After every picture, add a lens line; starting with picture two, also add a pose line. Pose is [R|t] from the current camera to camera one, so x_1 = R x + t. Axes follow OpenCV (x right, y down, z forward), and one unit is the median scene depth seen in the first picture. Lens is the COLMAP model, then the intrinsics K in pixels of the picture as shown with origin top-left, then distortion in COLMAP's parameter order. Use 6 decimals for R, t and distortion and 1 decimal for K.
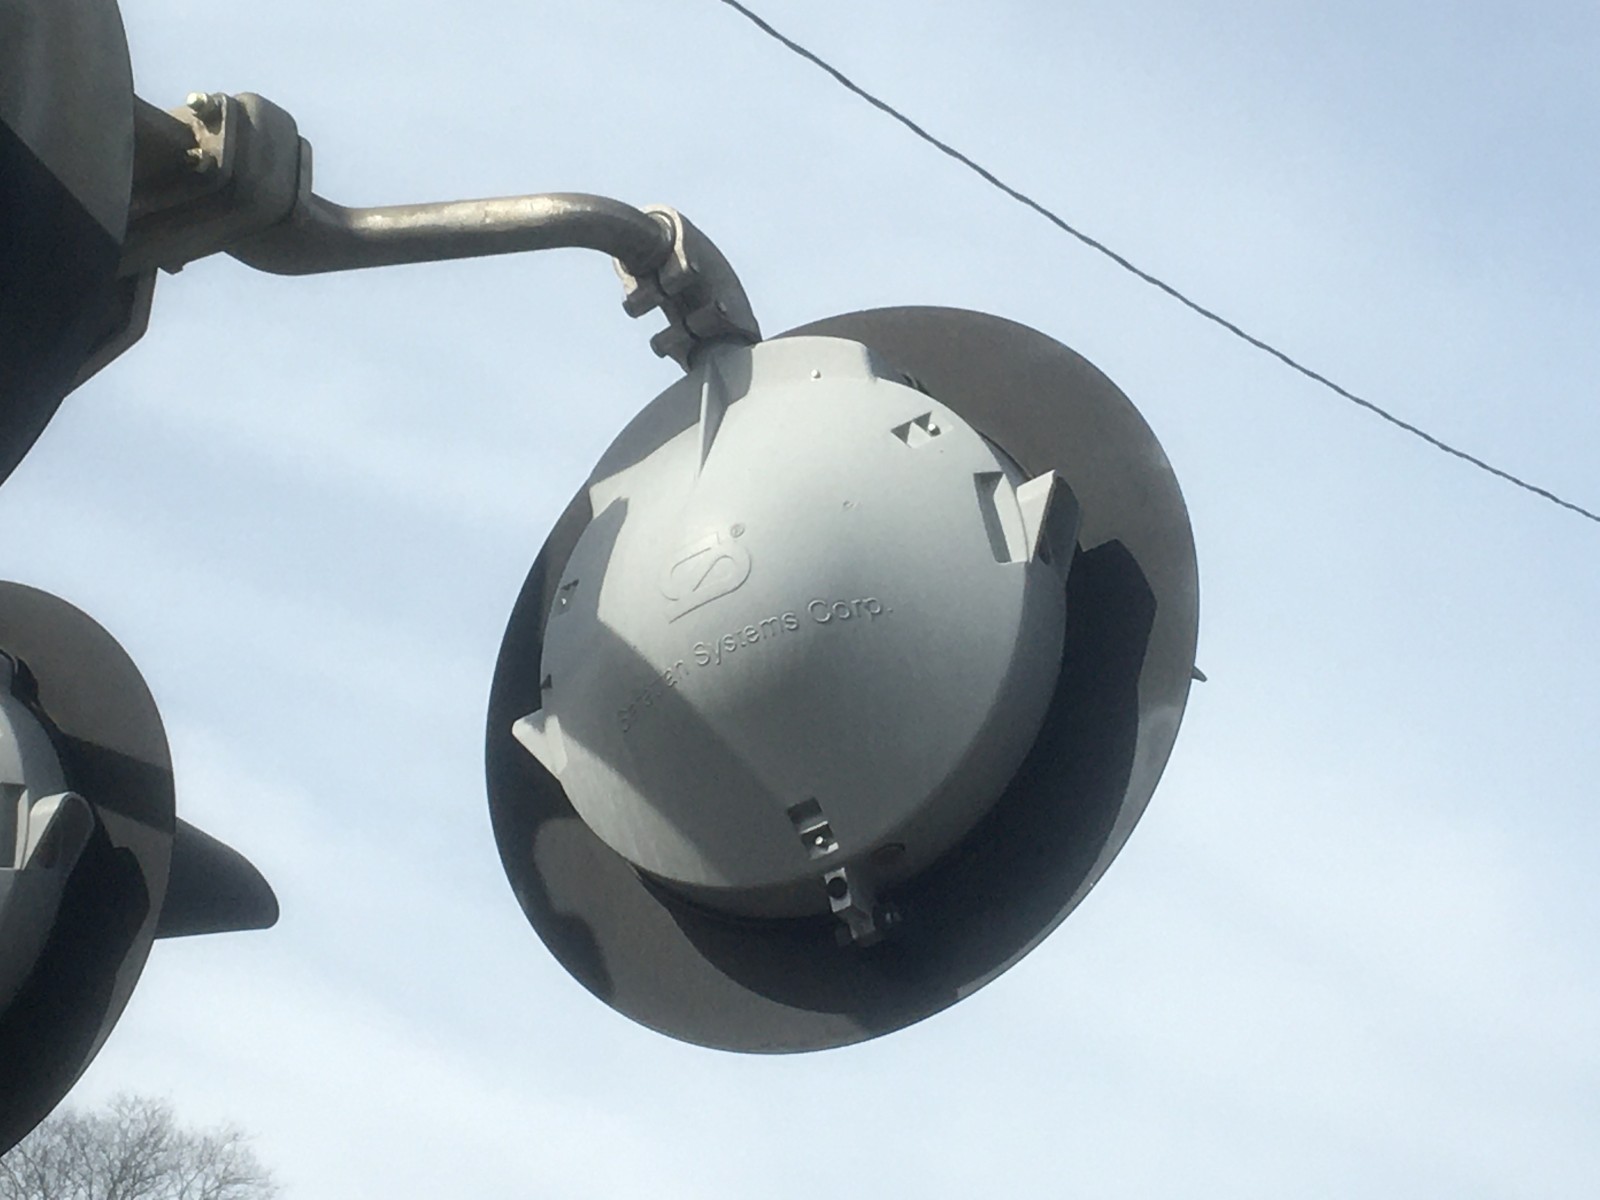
lens RADIAL K [[3929.2, 0, 800.0], [0, 3929.2, 600.0], [0, 0, 1]] dist [0.053419, 0.474956]
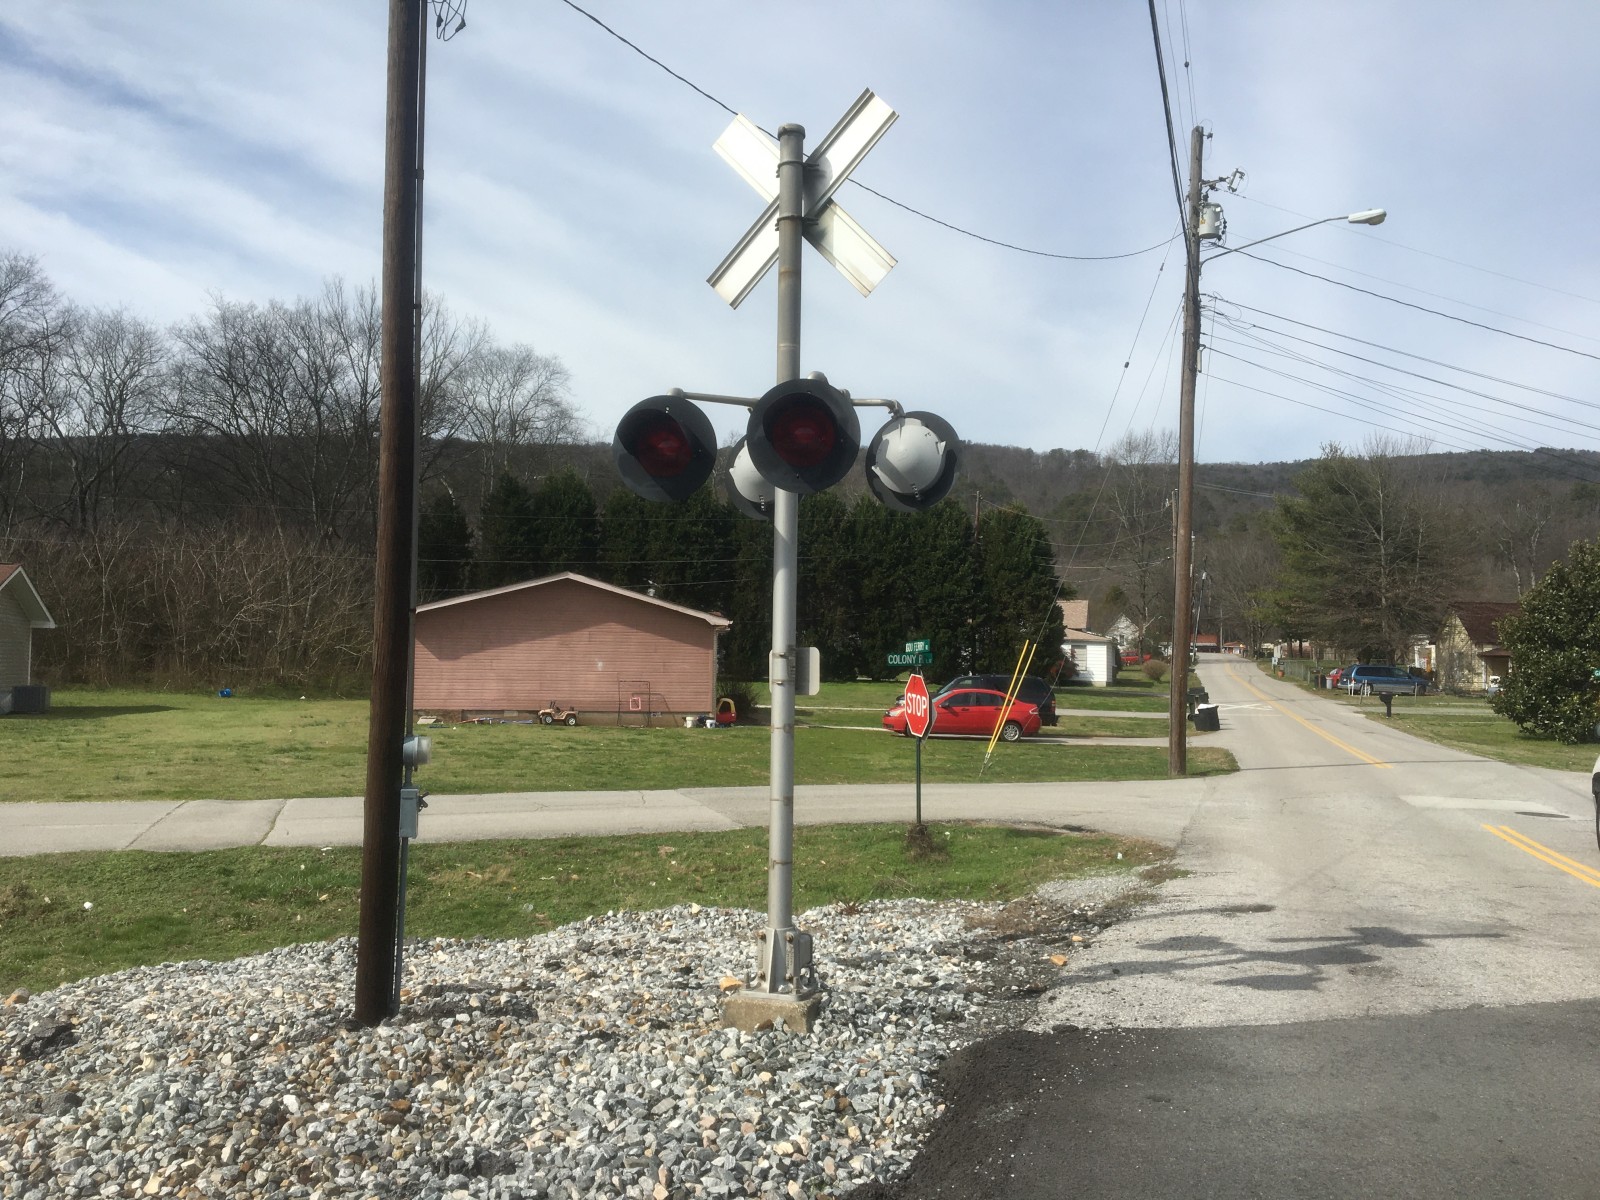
lens RADIAL K [[1334.0, 0, 784.5], [0, 1334.0, 602.3], [0, 0, 1]] dist [0.106101, -0.181028]
pose [[0.999406, 0.015302, 0.030873, -0.324612], [-0.024089, 0.950927, 0.308476, -0.527070], [-0.024637, -0.309037, 0.950731, -1.589474]]
